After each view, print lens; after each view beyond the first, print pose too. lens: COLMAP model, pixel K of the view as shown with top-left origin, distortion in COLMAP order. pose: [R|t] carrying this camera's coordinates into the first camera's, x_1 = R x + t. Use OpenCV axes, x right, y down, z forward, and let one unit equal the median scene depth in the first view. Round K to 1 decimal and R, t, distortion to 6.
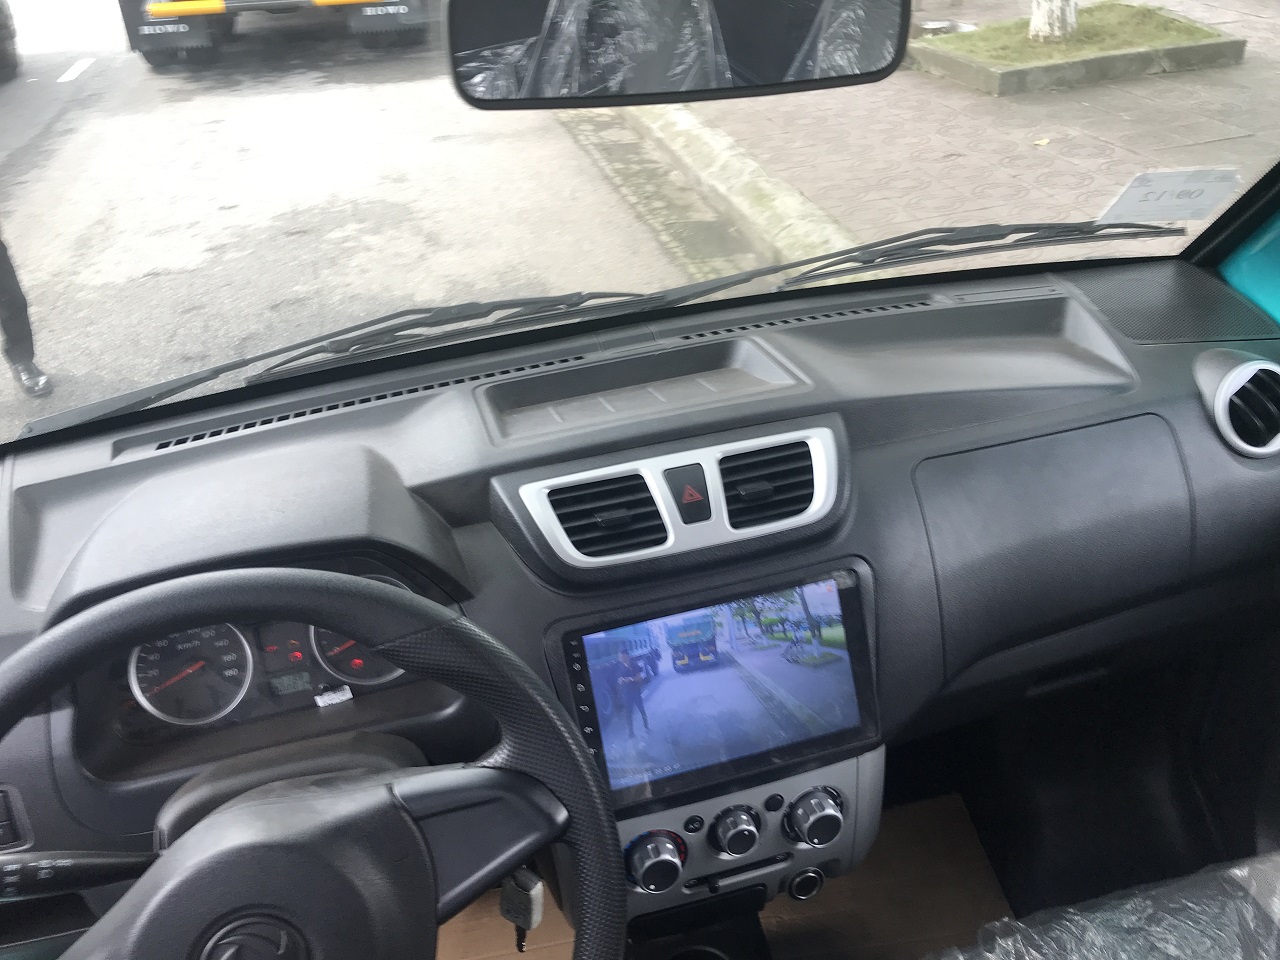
lens RADIAL K [[1063.5, 0, 640.0], [0, 1063.5, 480.0], [0, 0, 1]] dist [0.024775, 0.007408]
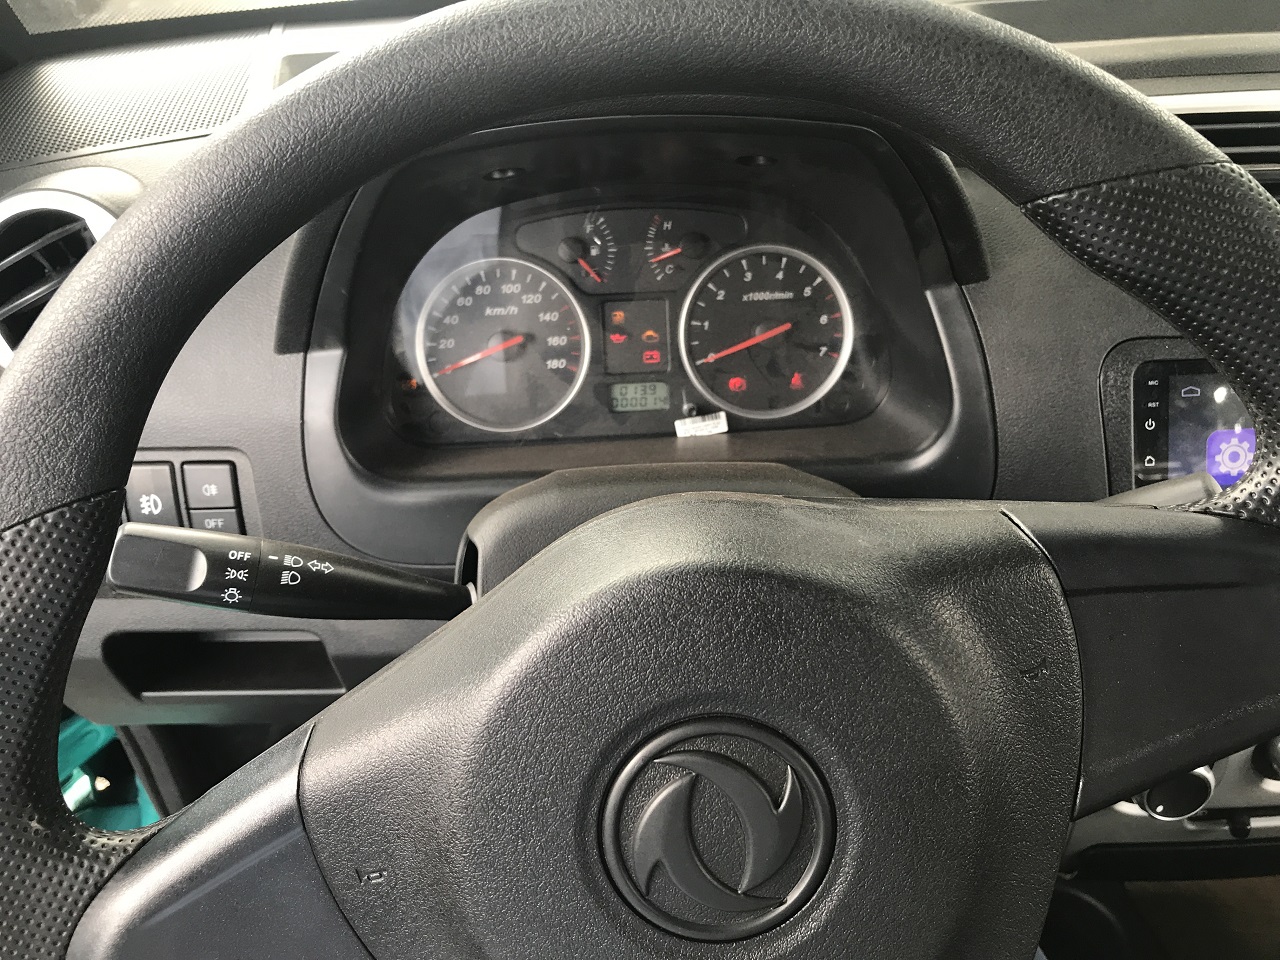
lens RADIAL K [[1063.5, 0, 640.0], [0, 1063.5, 480.0], [0, 0, 1]] dist [0.024775, 0.007408]
pose [[0.973950, 0.162694, -0.157960, -0.216874], [-0.144572, 0.982167, 0.120198, 0.164172], [0.174698, -0.094230, 0.980103, 0.358954]]
